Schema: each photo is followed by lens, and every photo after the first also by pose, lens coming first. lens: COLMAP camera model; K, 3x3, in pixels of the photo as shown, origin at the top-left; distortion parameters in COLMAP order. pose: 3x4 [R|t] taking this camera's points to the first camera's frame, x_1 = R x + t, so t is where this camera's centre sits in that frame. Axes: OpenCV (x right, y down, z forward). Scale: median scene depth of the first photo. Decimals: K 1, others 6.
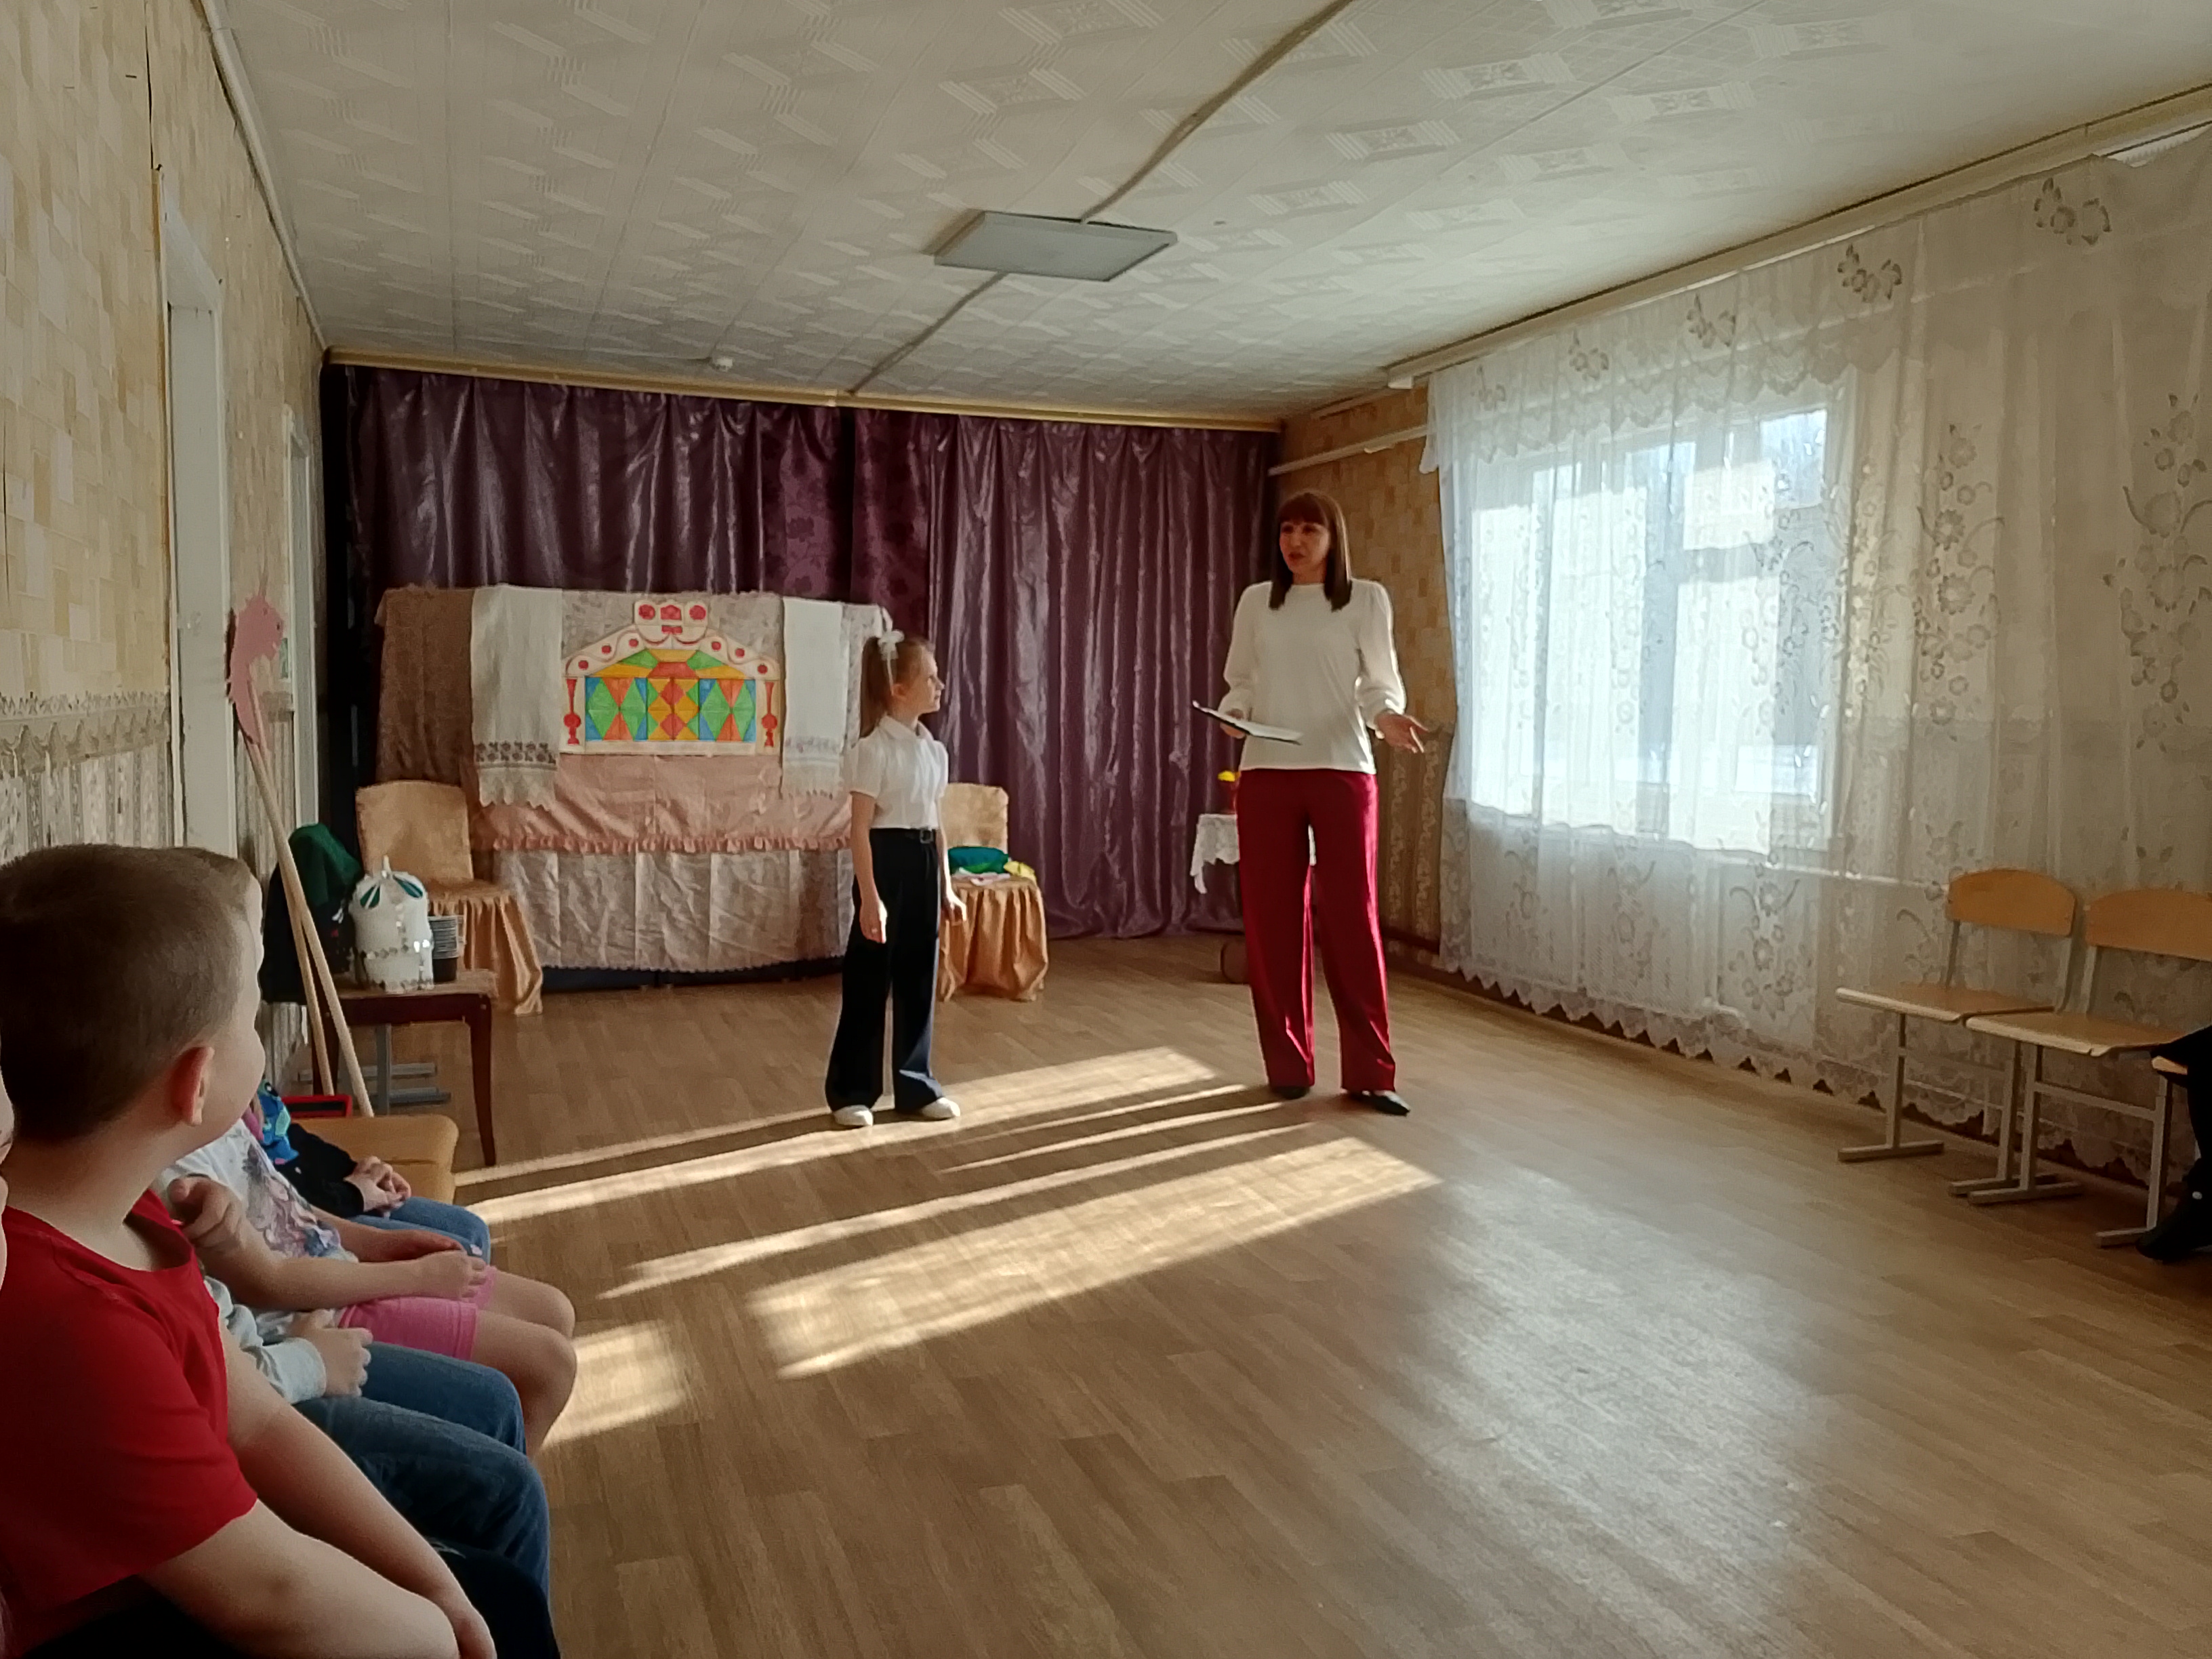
lens RADIAL K [[1804.0, 0, 1114.5], [0, 1804.0, 858.1], [0, 0, 1]] dist [0.103541, -0.174399]
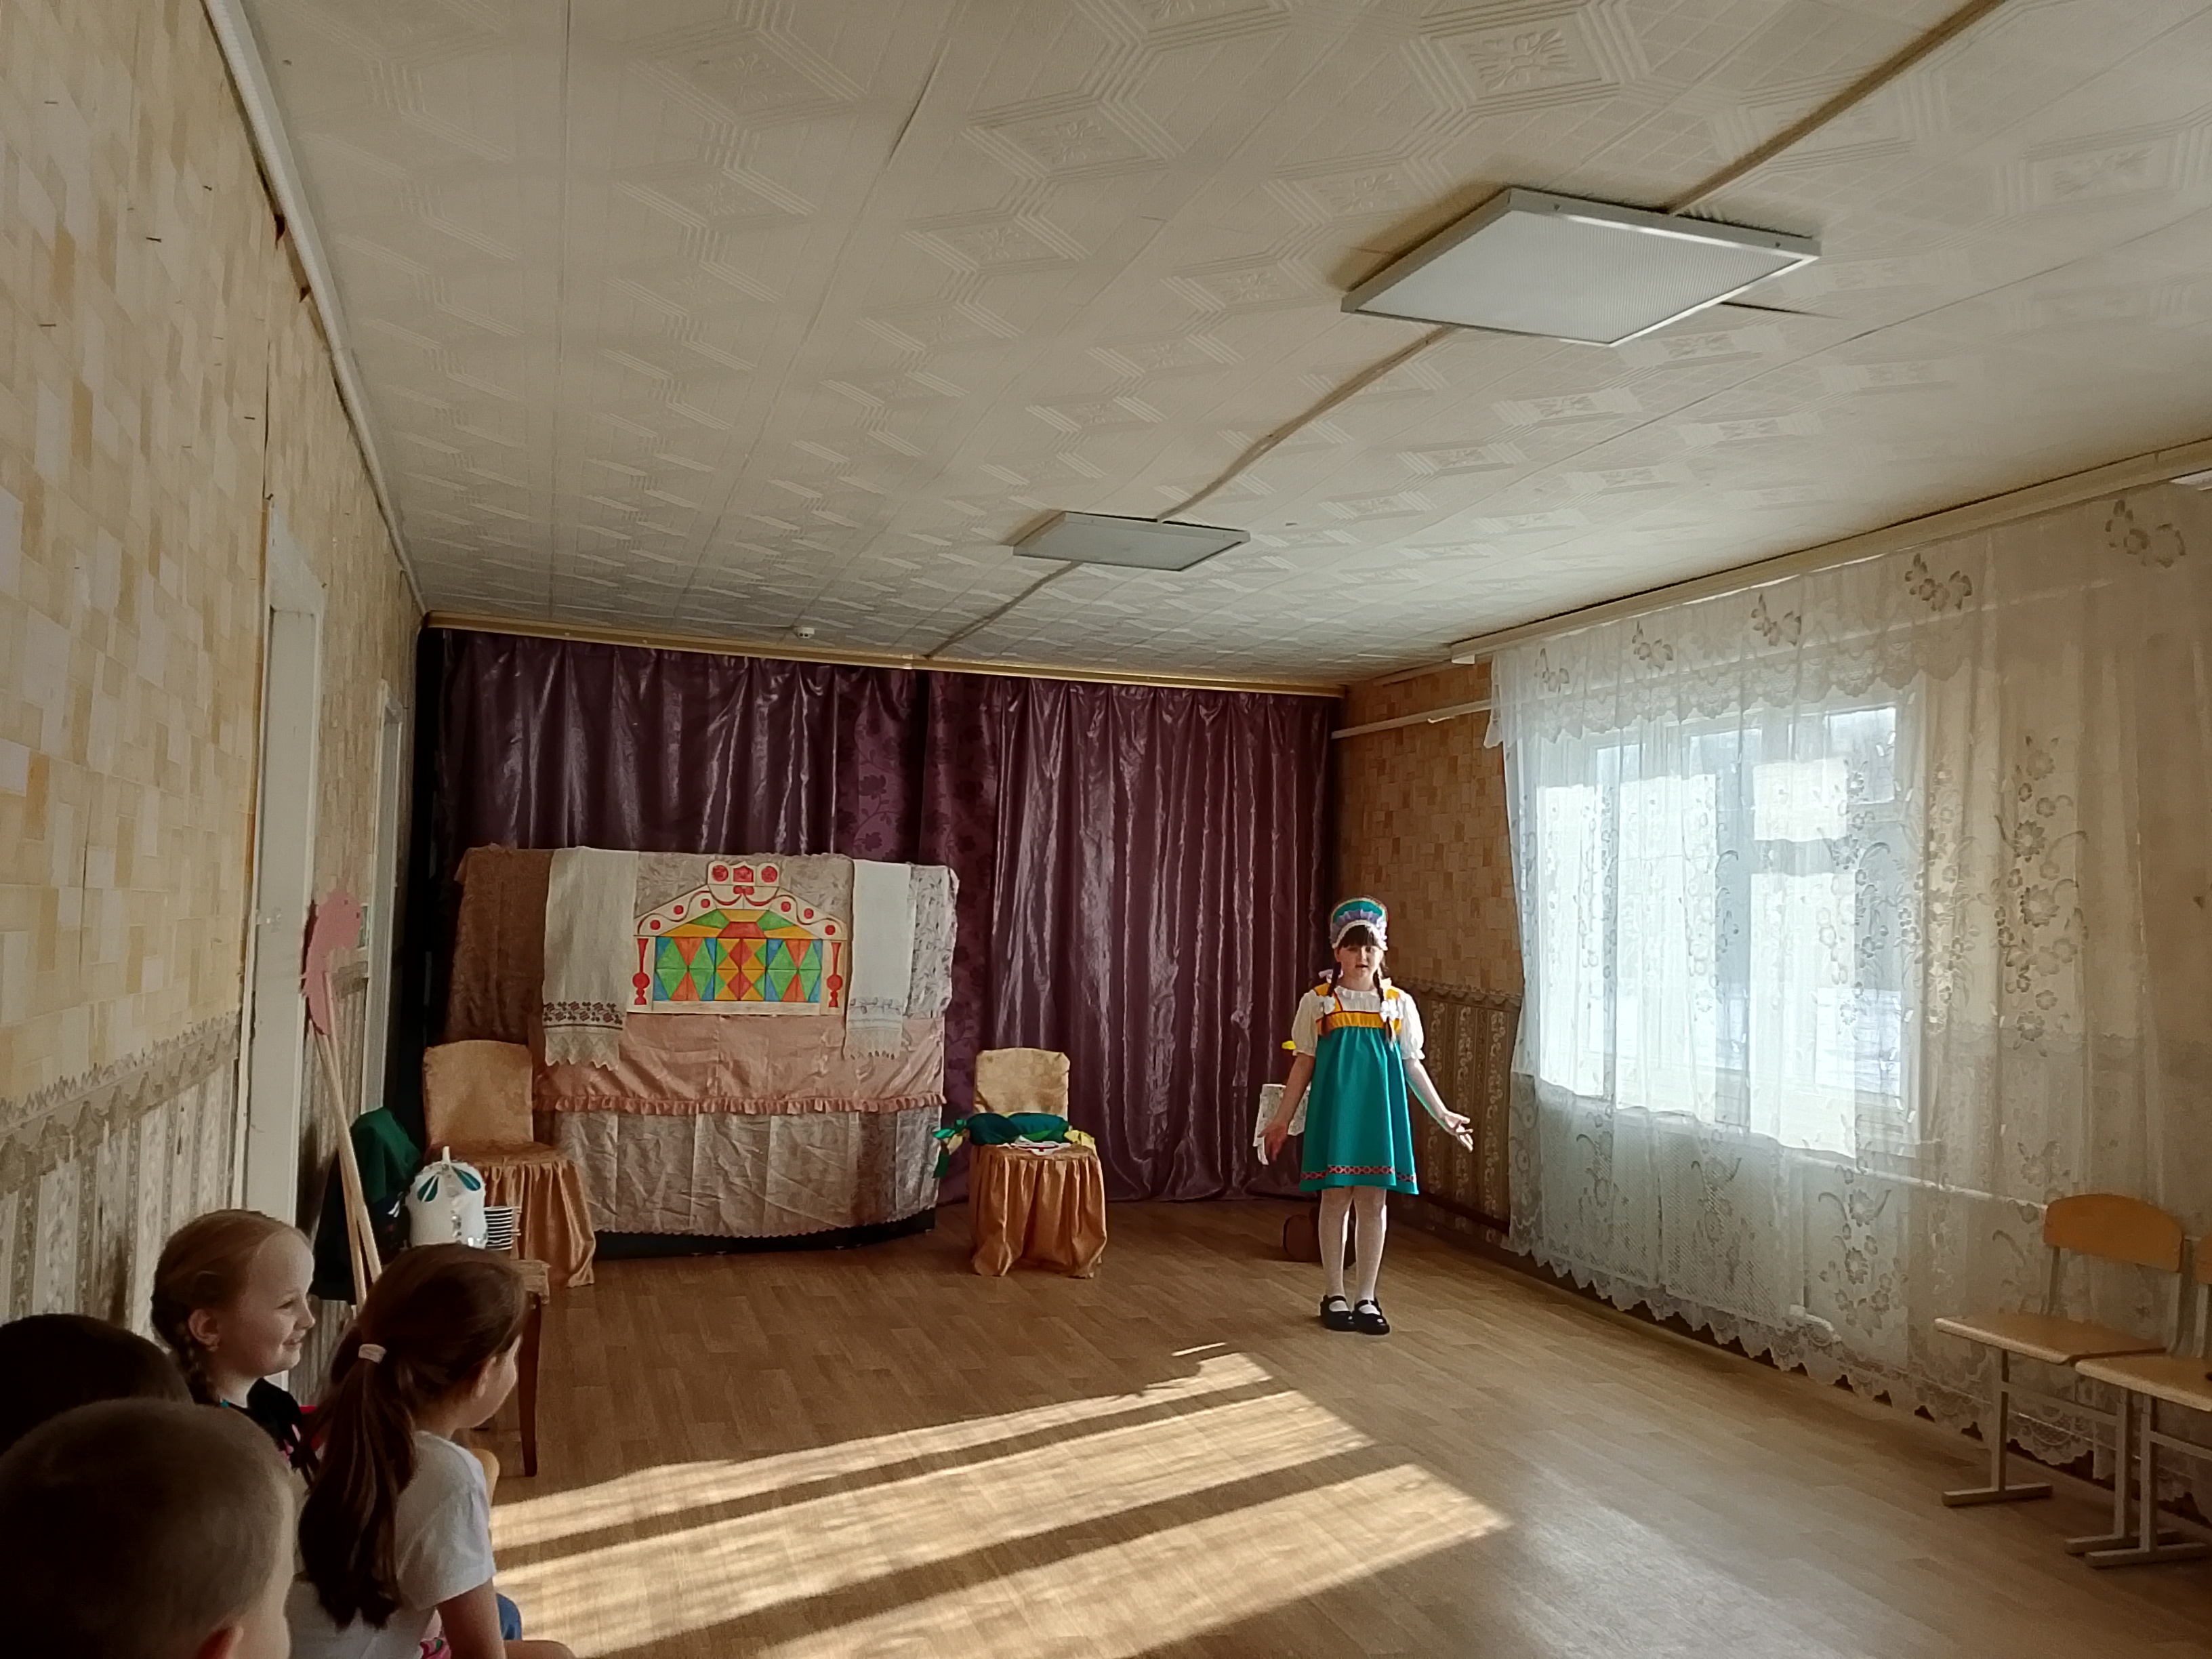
lens RADIAL K [[1785.5, 0, 1117.3], [0, 1785.5, 855.3], [0, 0, 1]] dist [0.099872, -0.150958]
pose [[0.999373, 0.017677, -0.030678, -0.004744], [-0.021252, 0.992497, -0.120409, -0.029727], [0.028319, 0.120985, 0.992250, 0.010521]]
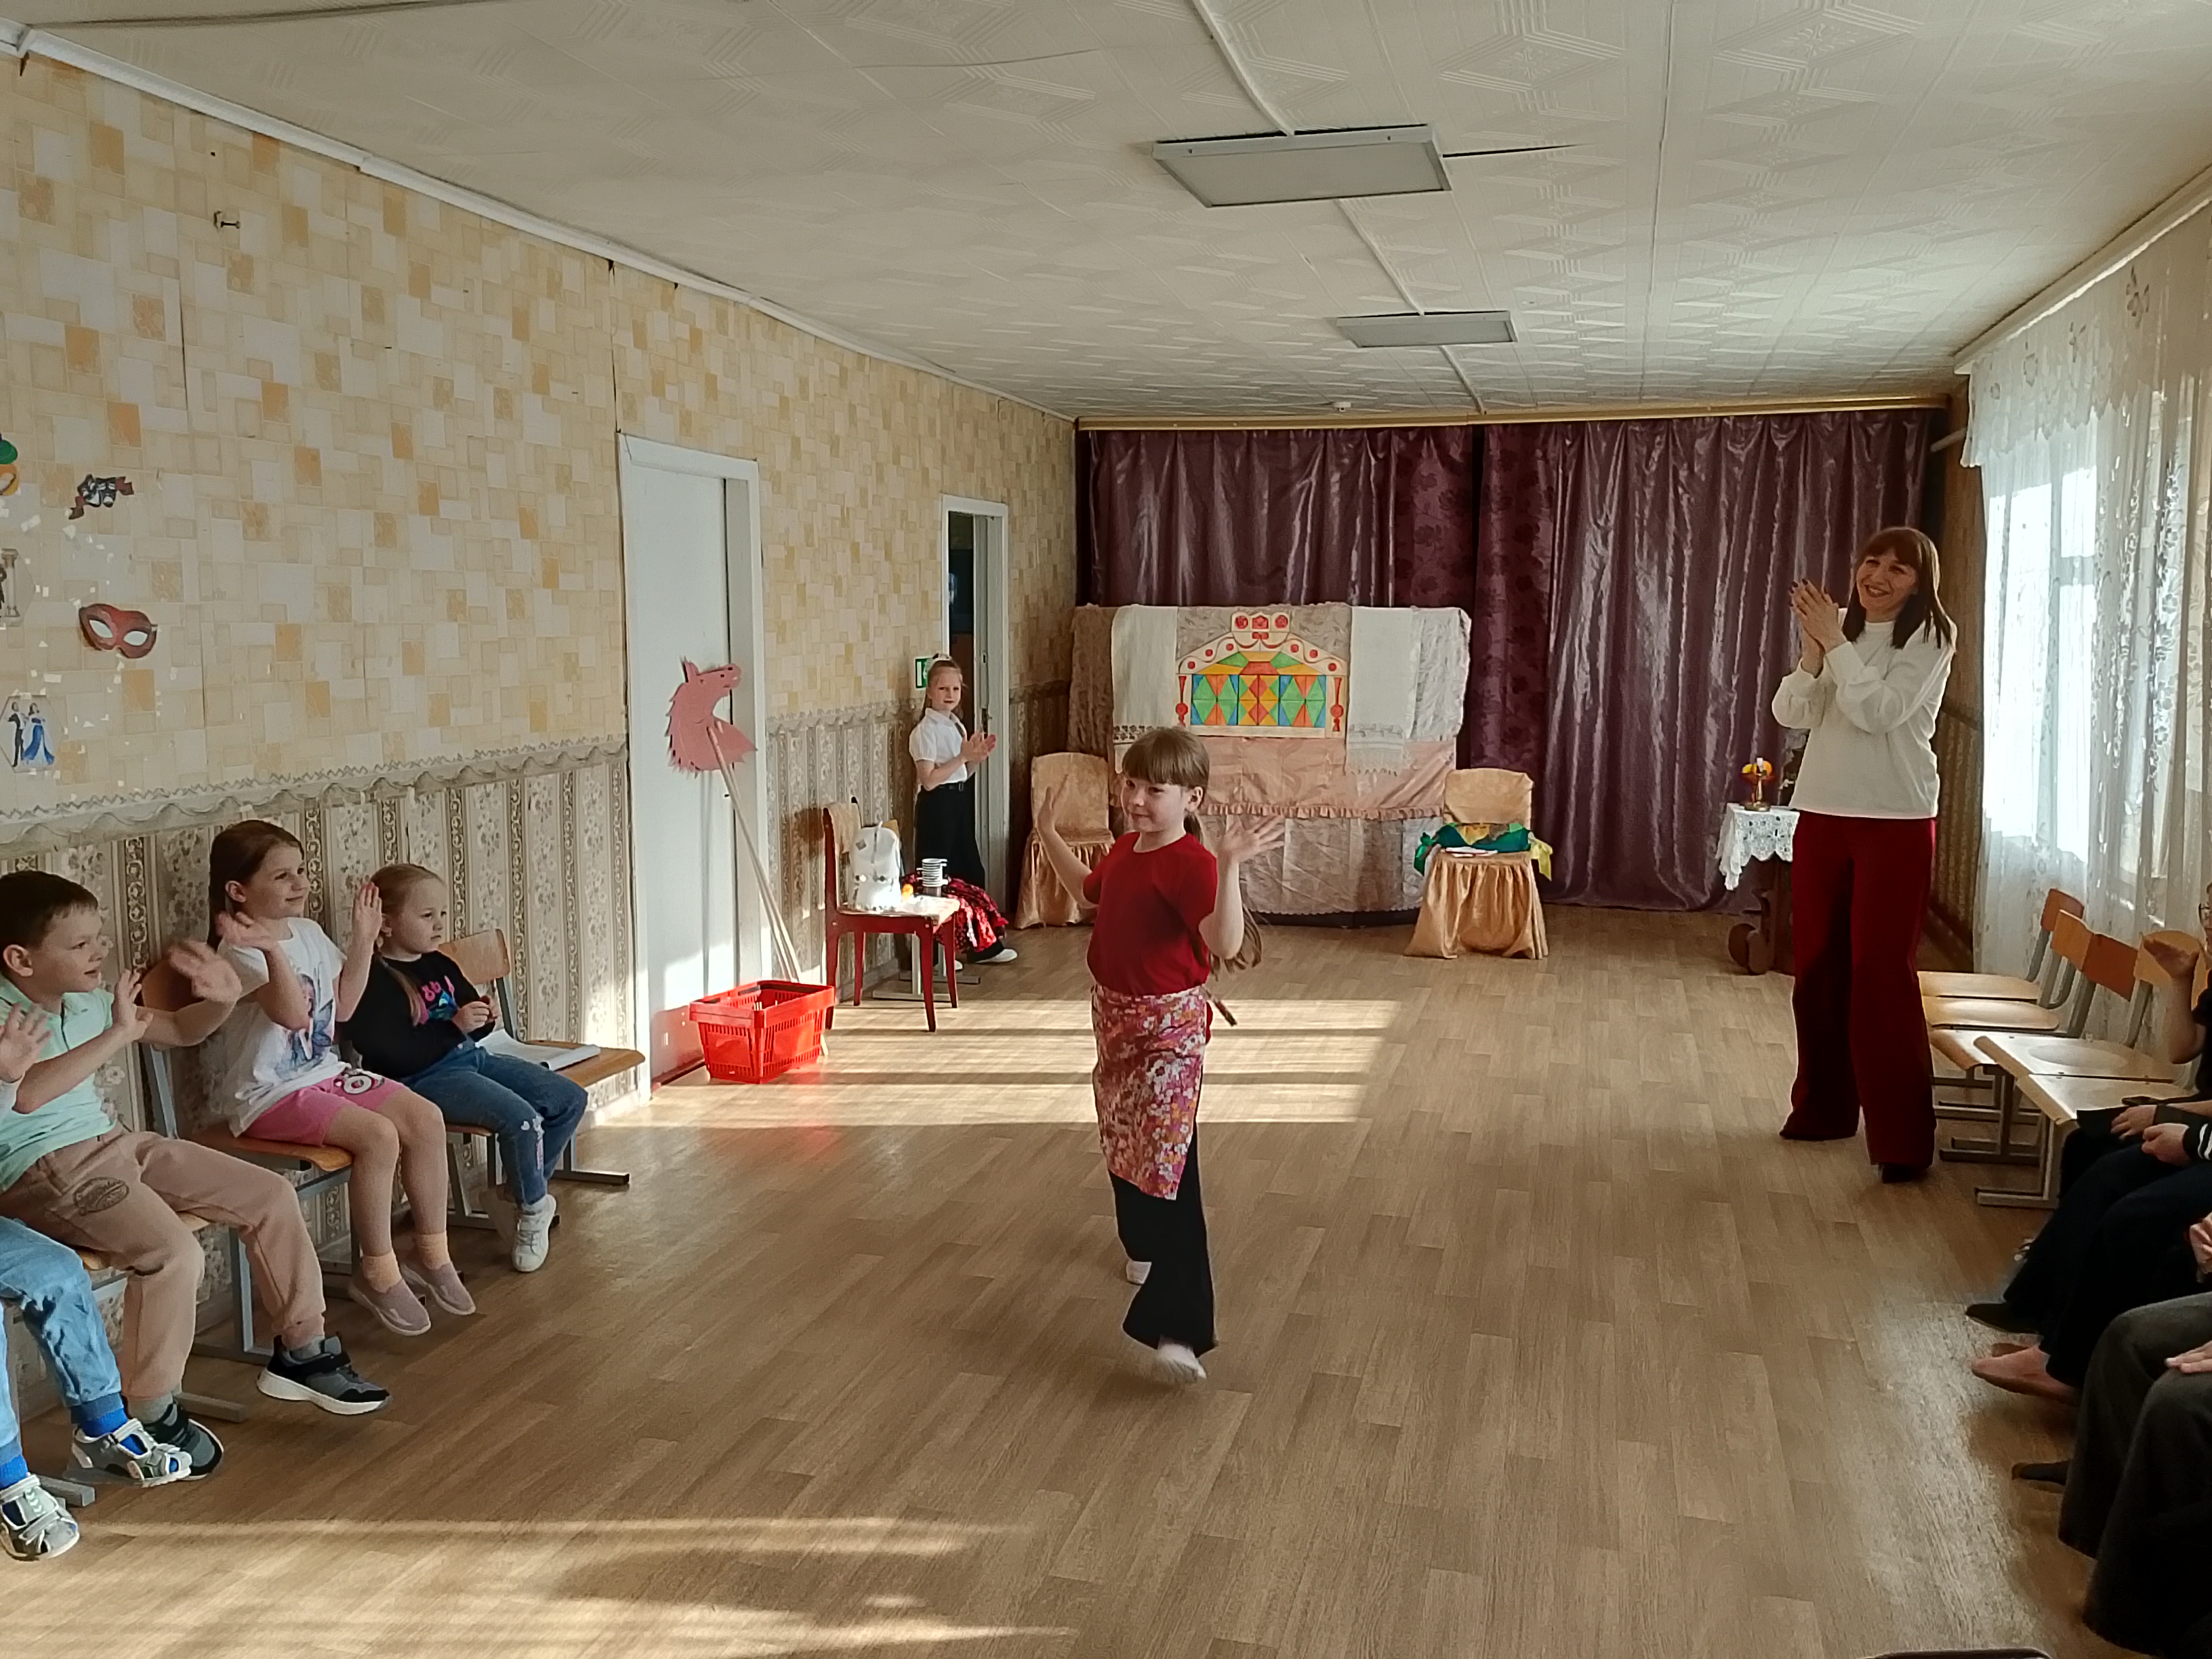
lens RADIAL K [[1804.0, 0, 1114.5], [0, 1804.0, 858.1], [0, 0, 1]] dist [0.103541, -0.174399]
pose [[0.816402, 0.068423, -0.573417, 0.395991], [-0.043780, 0.997432, 0.056687, -0.040523], [0.575822, -0.021175, 0.817301, -0.068976]]
